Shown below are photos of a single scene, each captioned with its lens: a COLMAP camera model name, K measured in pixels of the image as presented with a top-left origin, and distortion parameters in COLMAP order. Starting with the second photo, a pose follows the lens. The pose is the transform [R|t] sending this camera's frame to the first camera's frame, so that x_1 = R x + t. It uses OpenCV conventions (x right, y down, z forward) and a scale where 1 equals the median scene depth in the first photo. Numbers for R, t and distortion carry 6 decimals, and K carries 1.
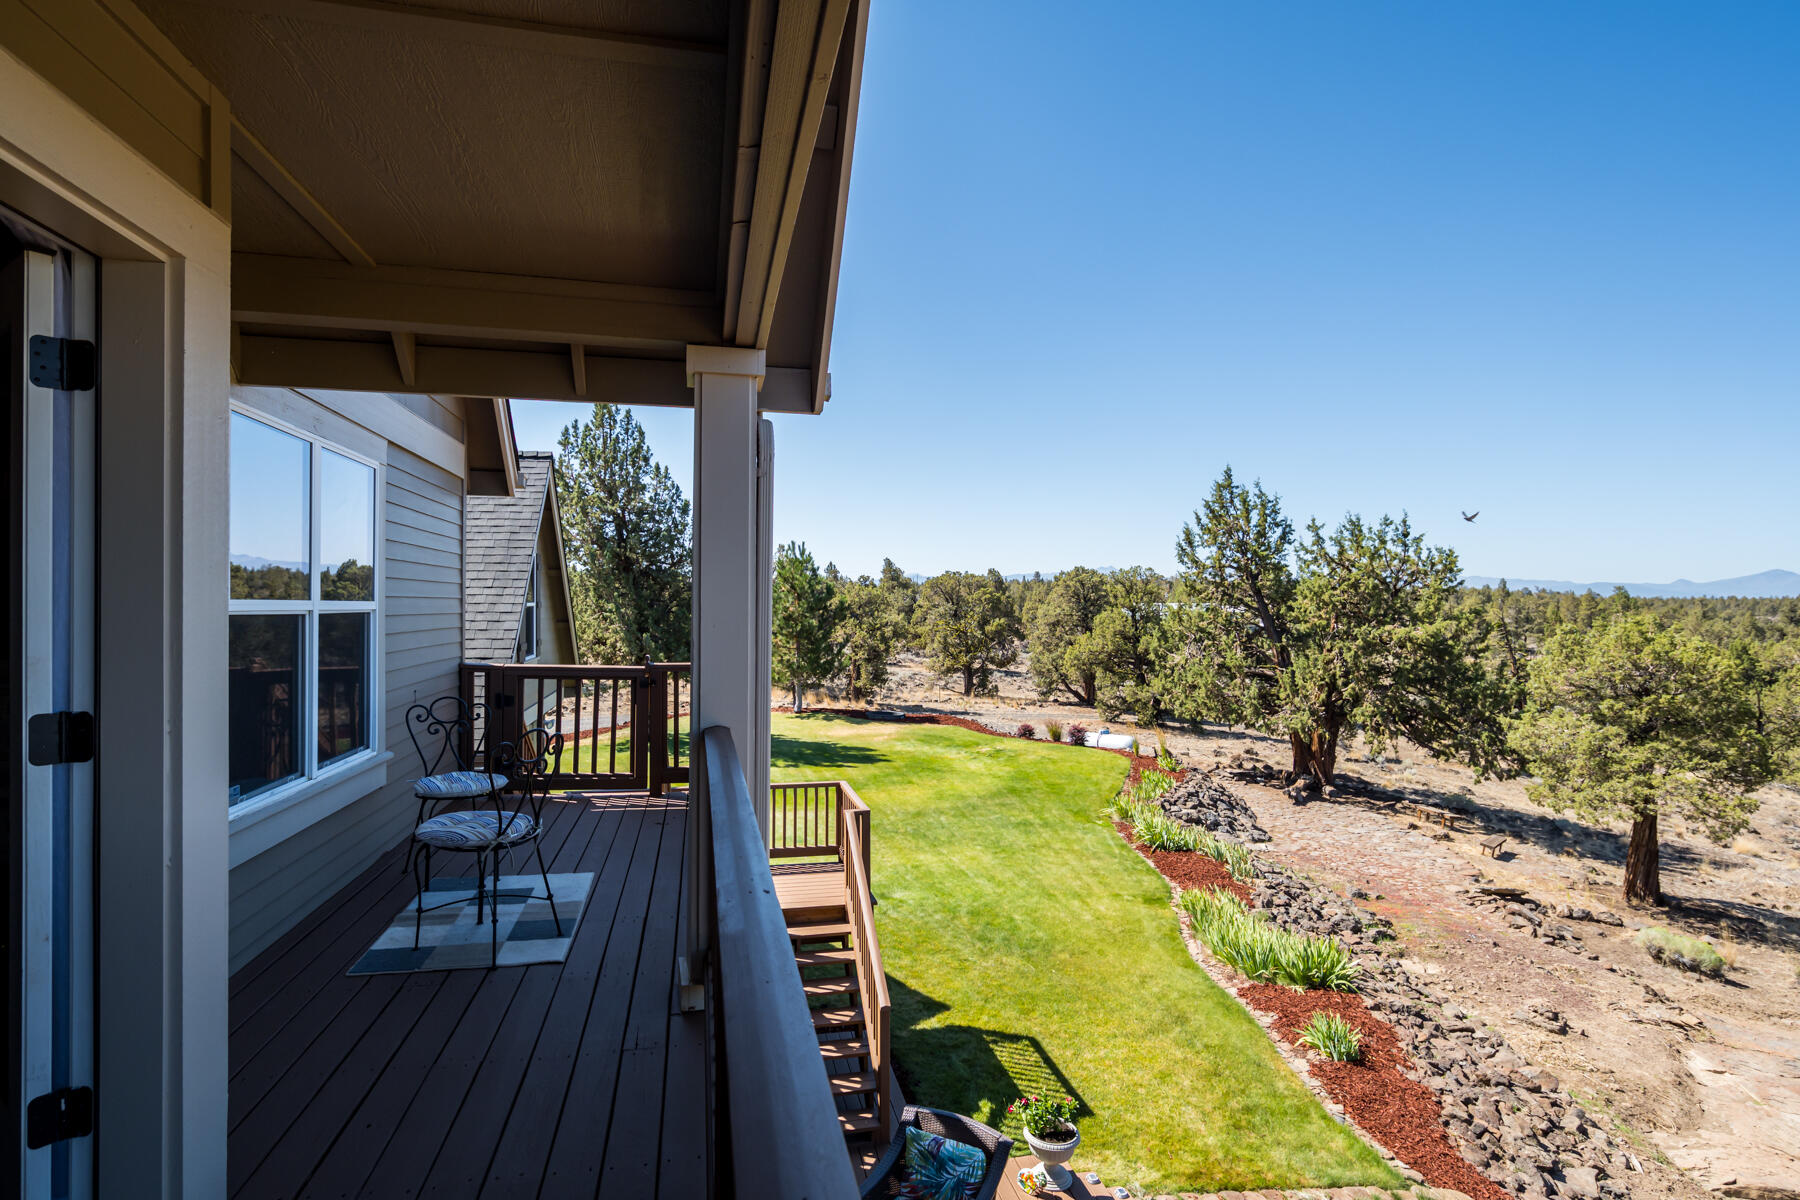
lens RADIAL K [[919.9, 0, 933.6], [0, 919.9, 602.0], [0, 0, 1]] dist [-0.022738, 0.012716]
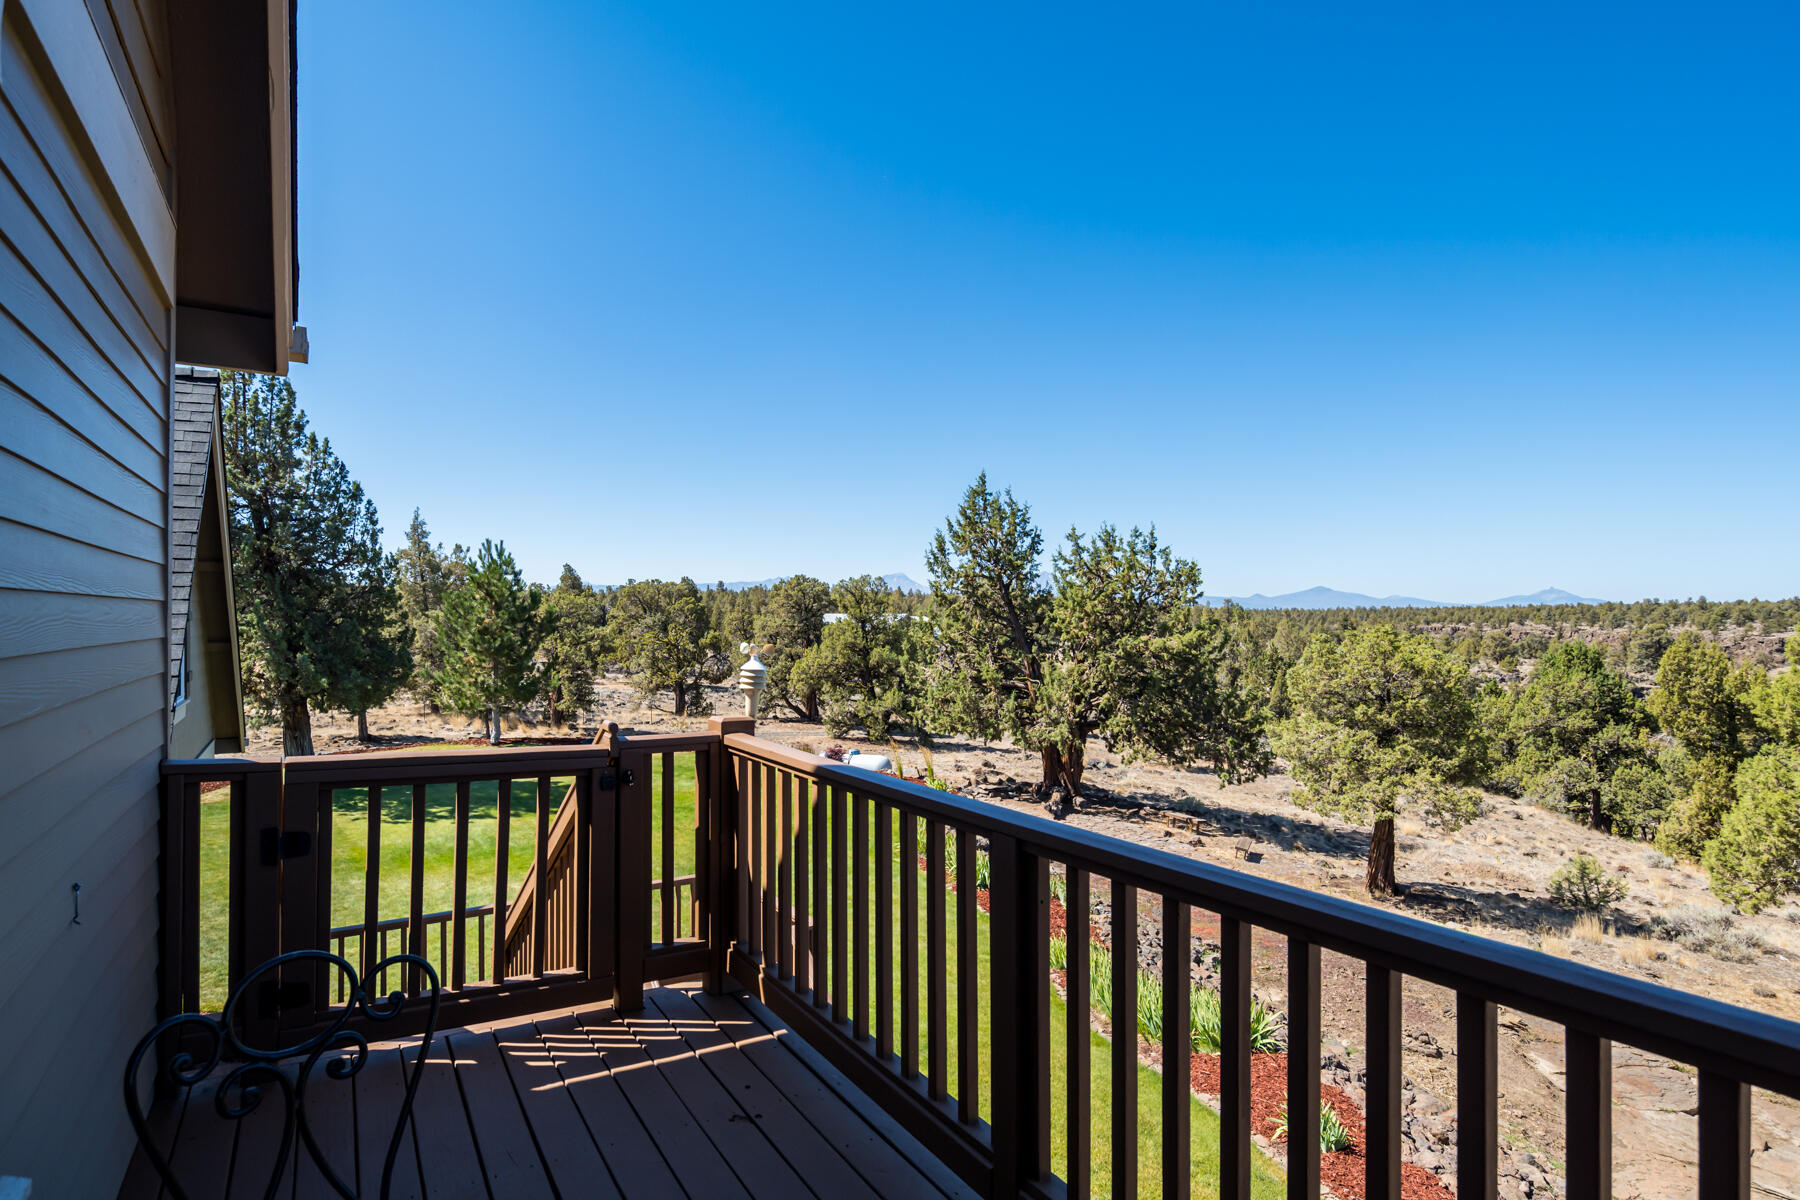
lens RADIAL K [[919.9, 0, 891.7], [0, 919.9, 609.9], [0, 0, 1]] dist [-0.022738, 0.012716]
pose [[0.951075, 0.001527, 0.308957, -0.073081], [-0.000644, 0.999995, -0.002960, 0.000179], [-0.308961, 0.002616, 0.951071, 0.112799]]
